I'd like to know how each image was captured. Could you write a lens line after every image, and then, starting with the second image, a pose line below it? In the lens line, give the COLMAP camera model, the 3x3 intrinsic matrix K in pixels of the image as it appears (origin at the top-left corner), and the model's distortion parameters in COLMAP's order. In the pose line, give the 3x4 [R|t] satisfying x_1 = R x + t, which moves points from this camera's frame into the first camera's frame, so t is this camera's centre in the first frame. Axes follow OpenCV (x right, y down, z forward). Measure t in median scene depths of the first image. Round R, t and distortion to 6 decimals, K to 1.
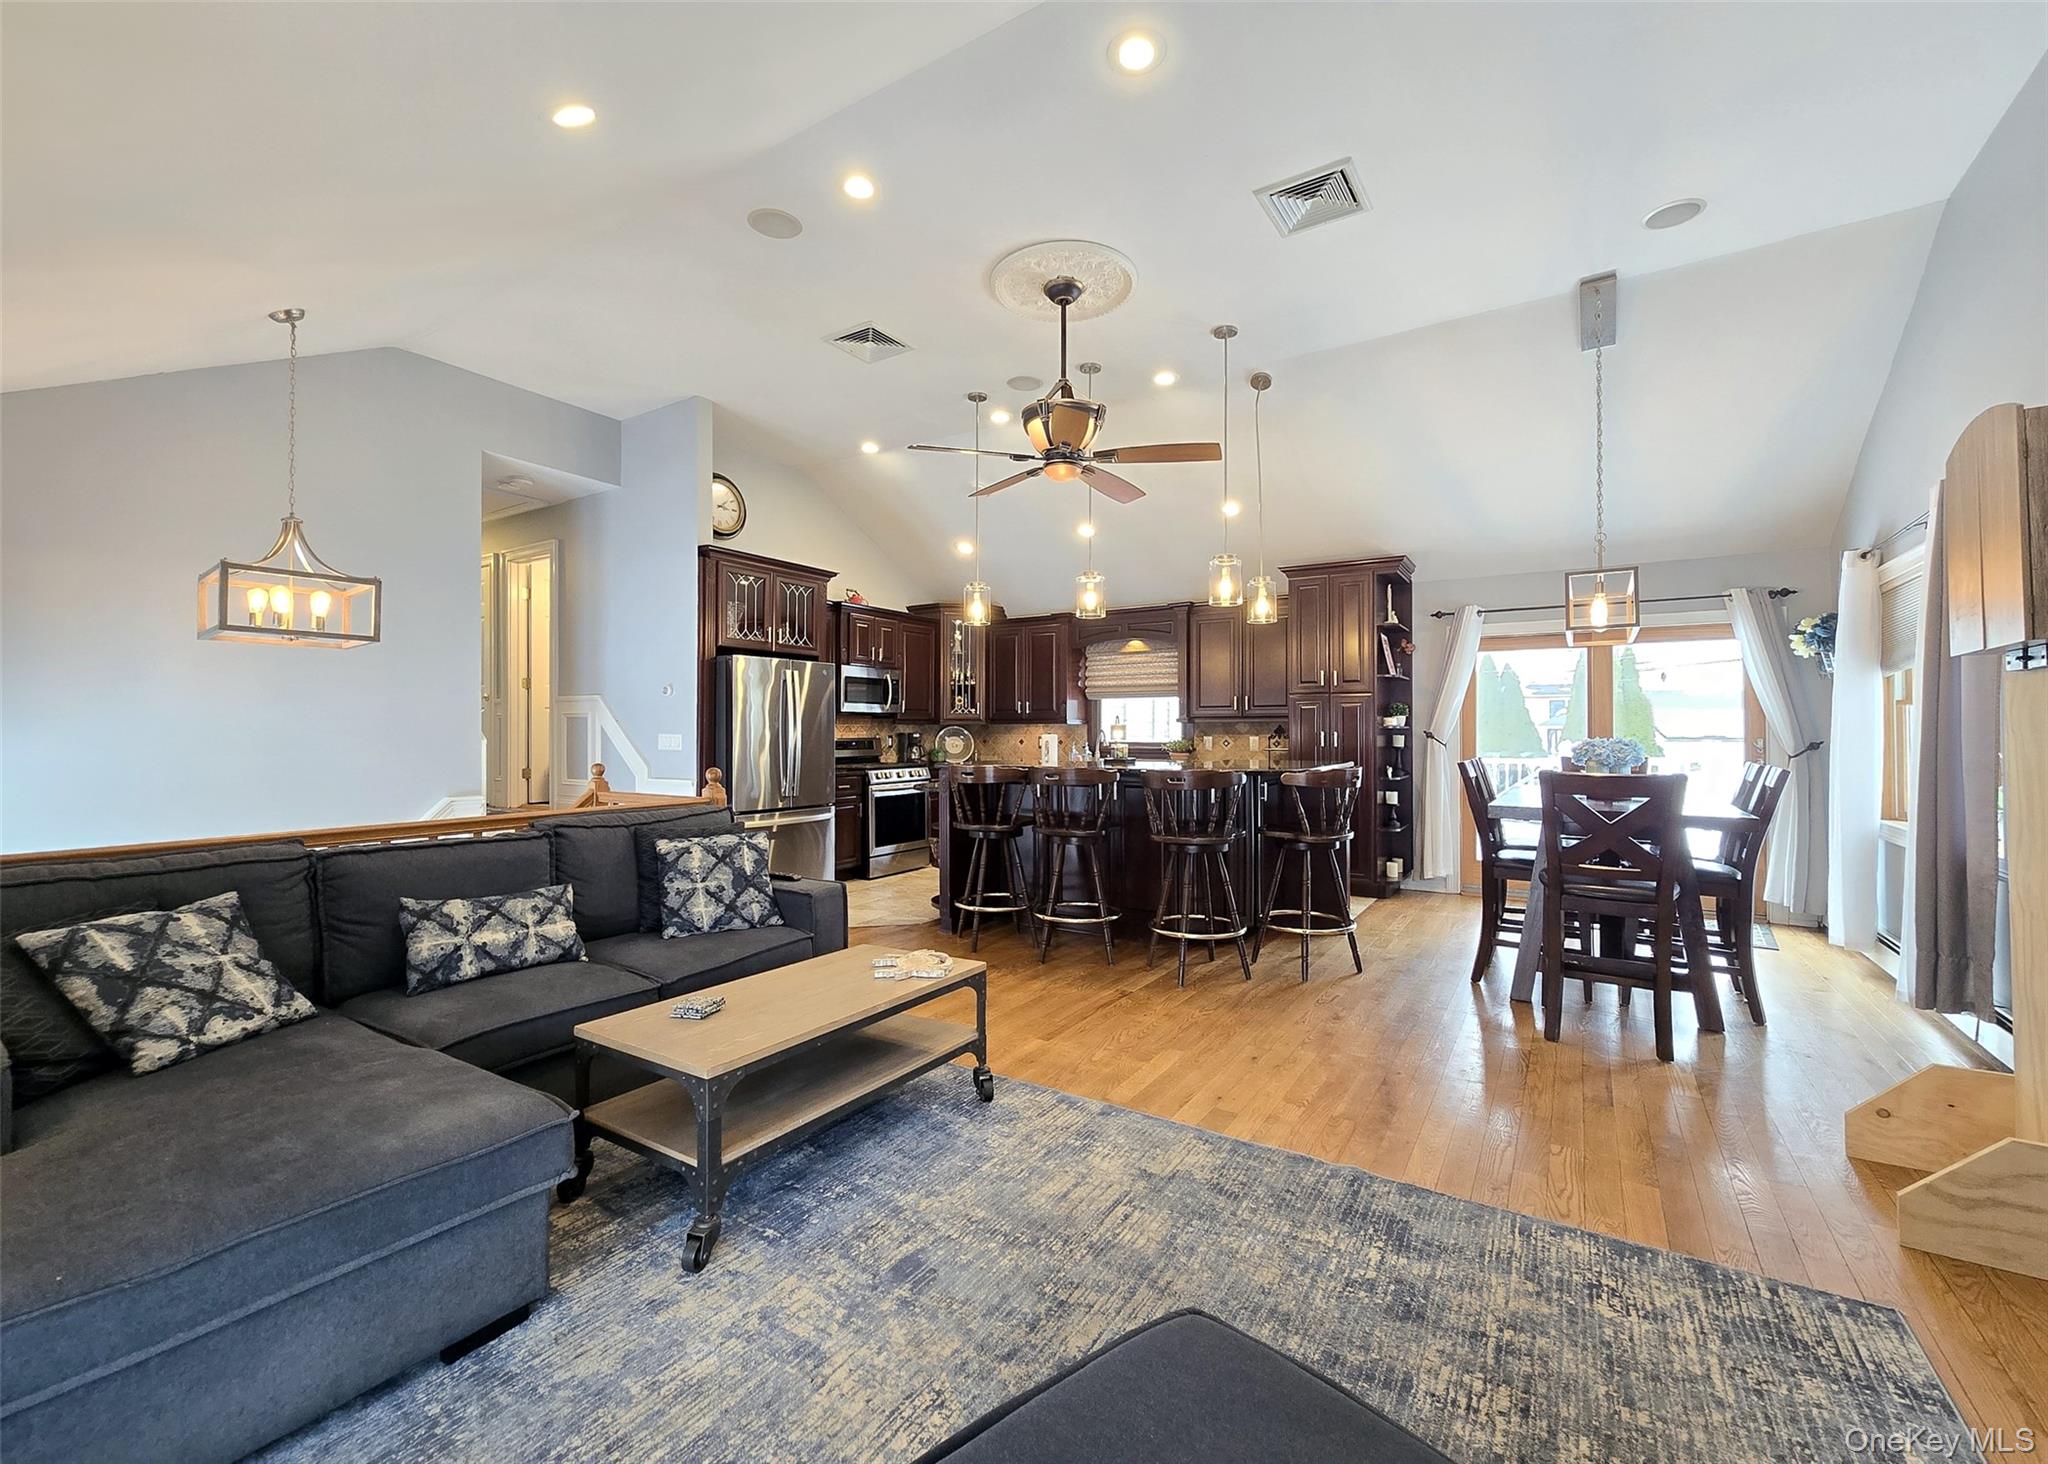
lens RADIAL K [[851.8, 0, 1022.9], [0, 851.8, 747.7], [0, 0, 1]] dist [-0.001470, 0.000093]
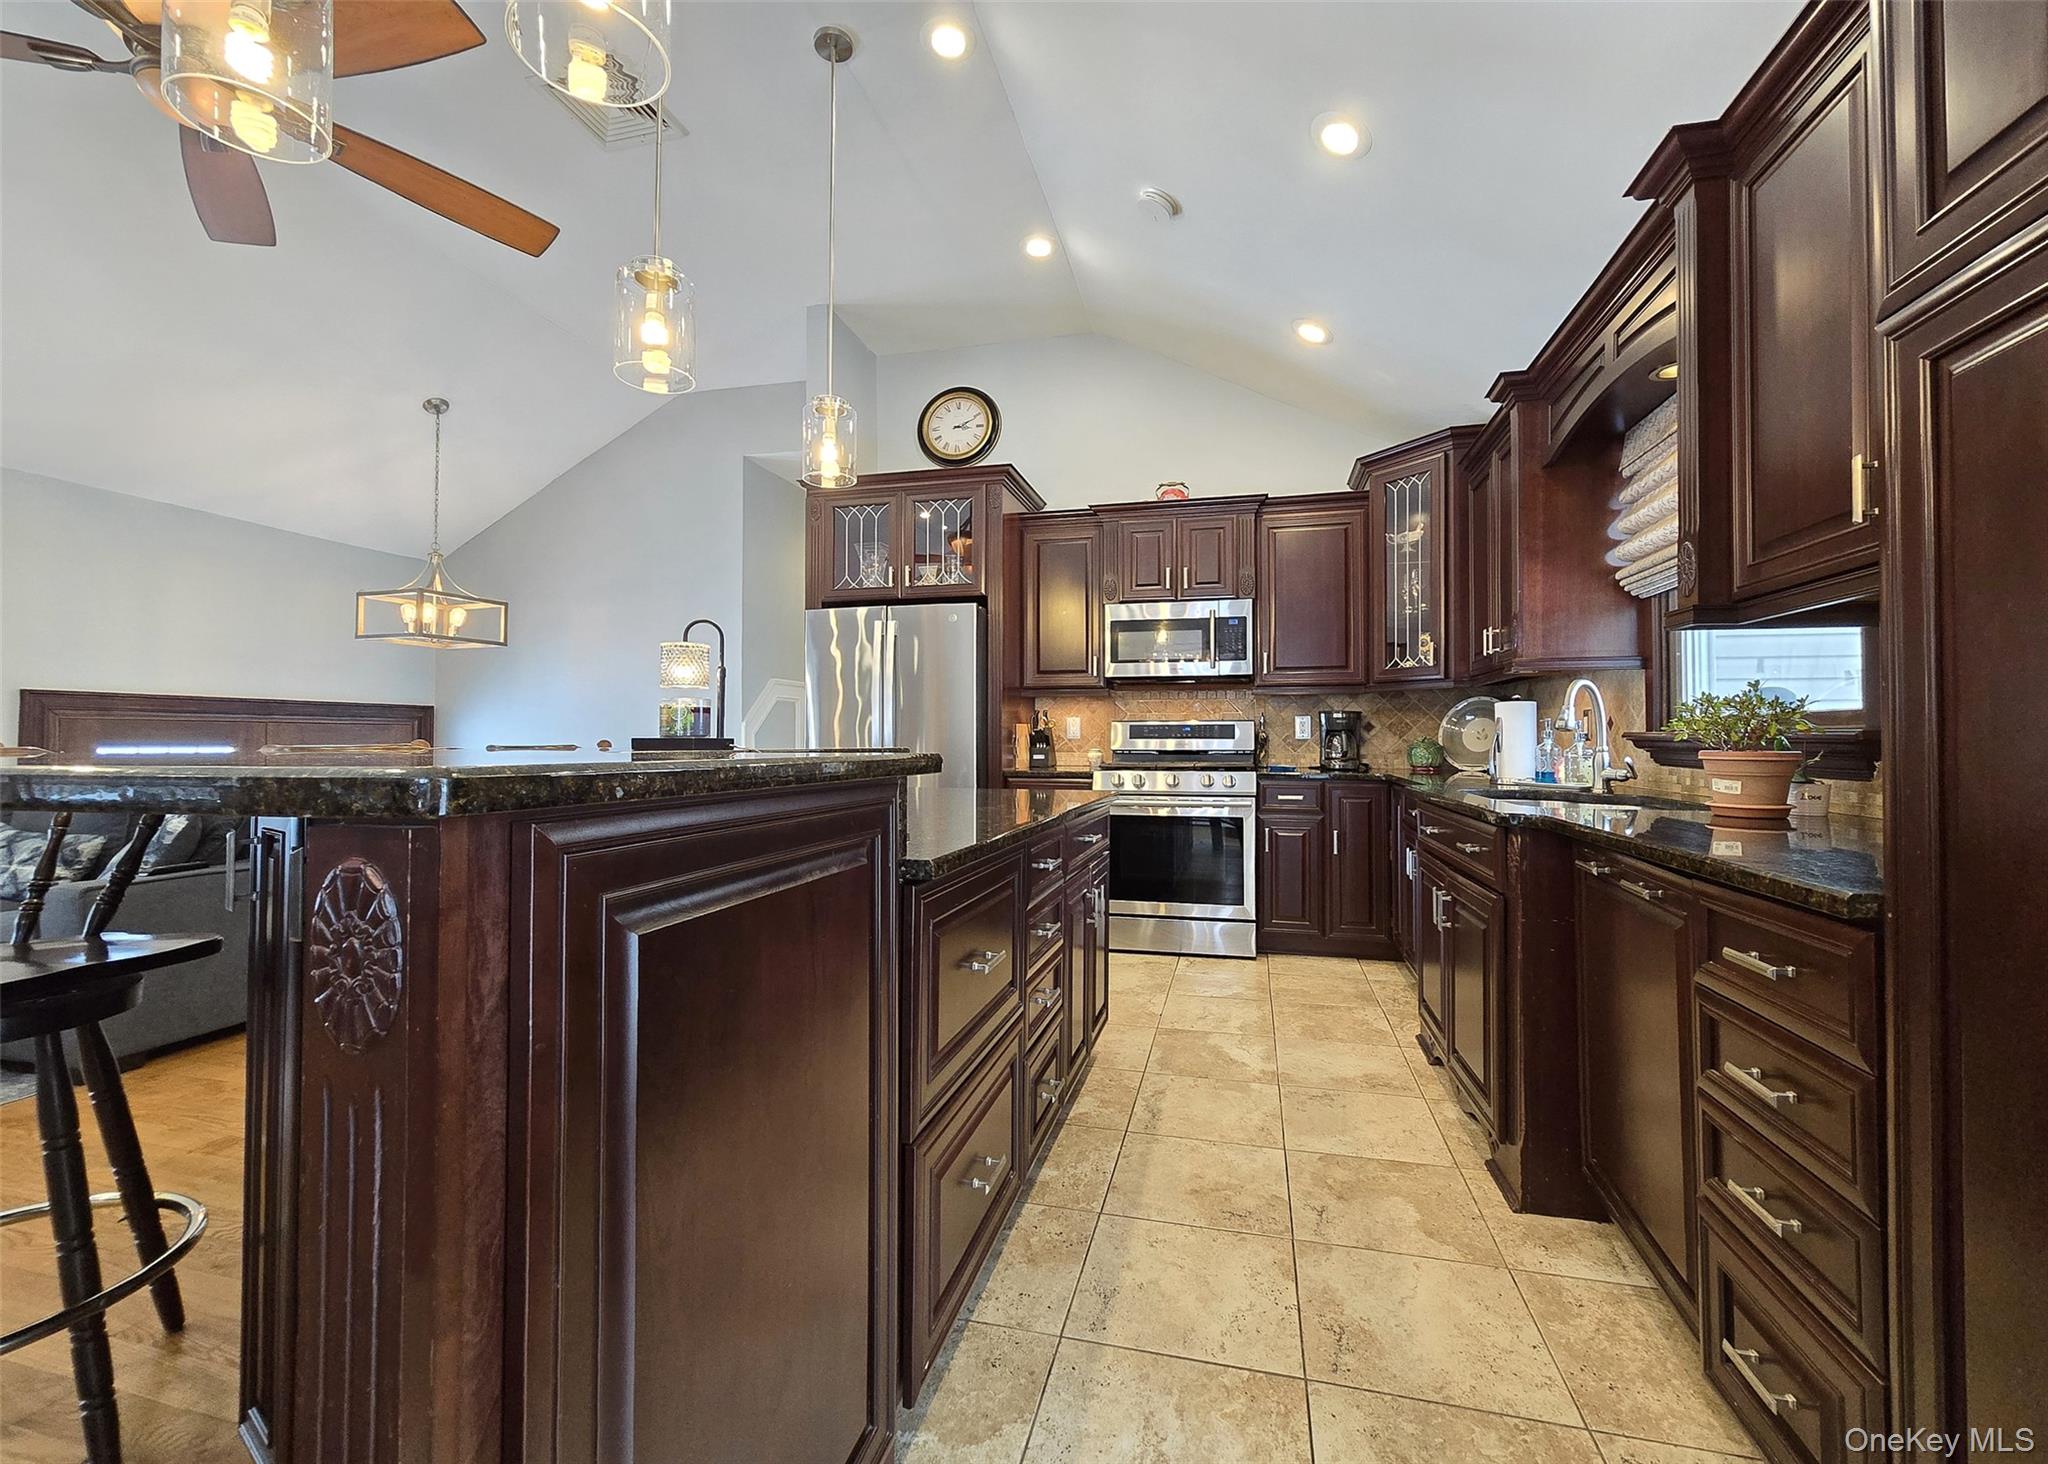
lens RADIAL K [[835.1, 0, 1024.0], [0, 835.1, 732.0], [0, 0, 1]] dist [-0.000853, -0.000009]
pose [[0.318660, -0.011412, -0.947800, 0.384124], [-0.017570, 0.999685, -0.017944, 0.011223], [0.947706, 0.022371, 0.318359, 0.799246]]
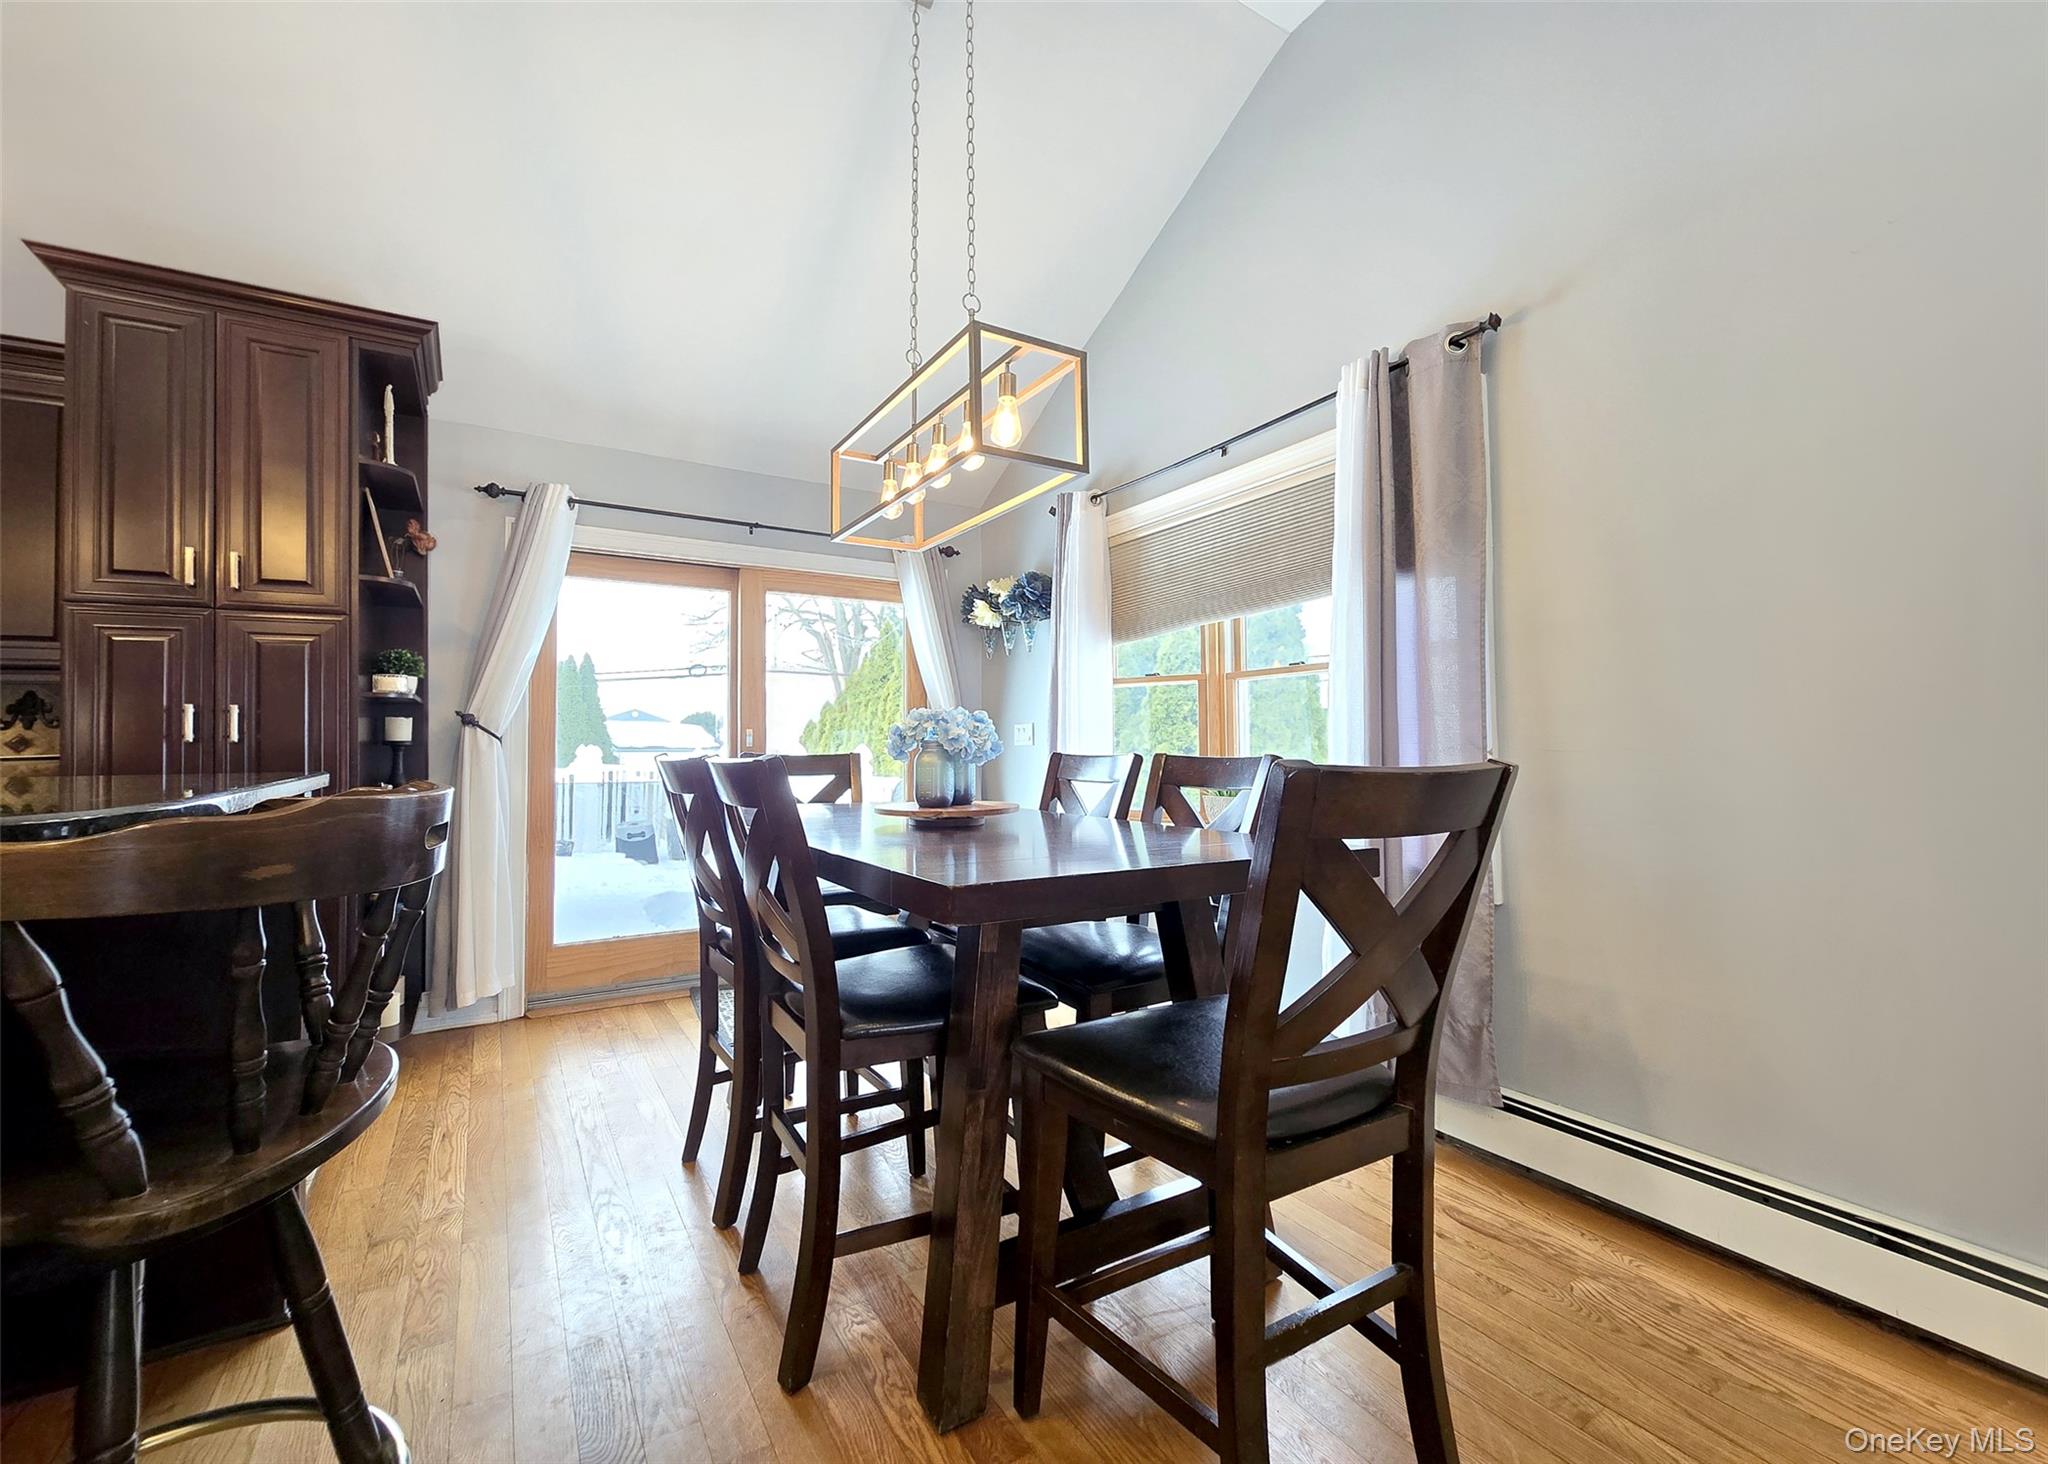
lens RADIAL K [[857.5, 0, 1033.2], [0, 857.5, 736.9], [0, 0, 1]] dist [-0.010496, 0.000084]
pose [[0.426812, 0.014472, 0.904225, 0.157822], [0.008490, 0.999764, -0.020009, 0.008873], [-0.904301, 0.016216, 0.426588, 0.466885]]
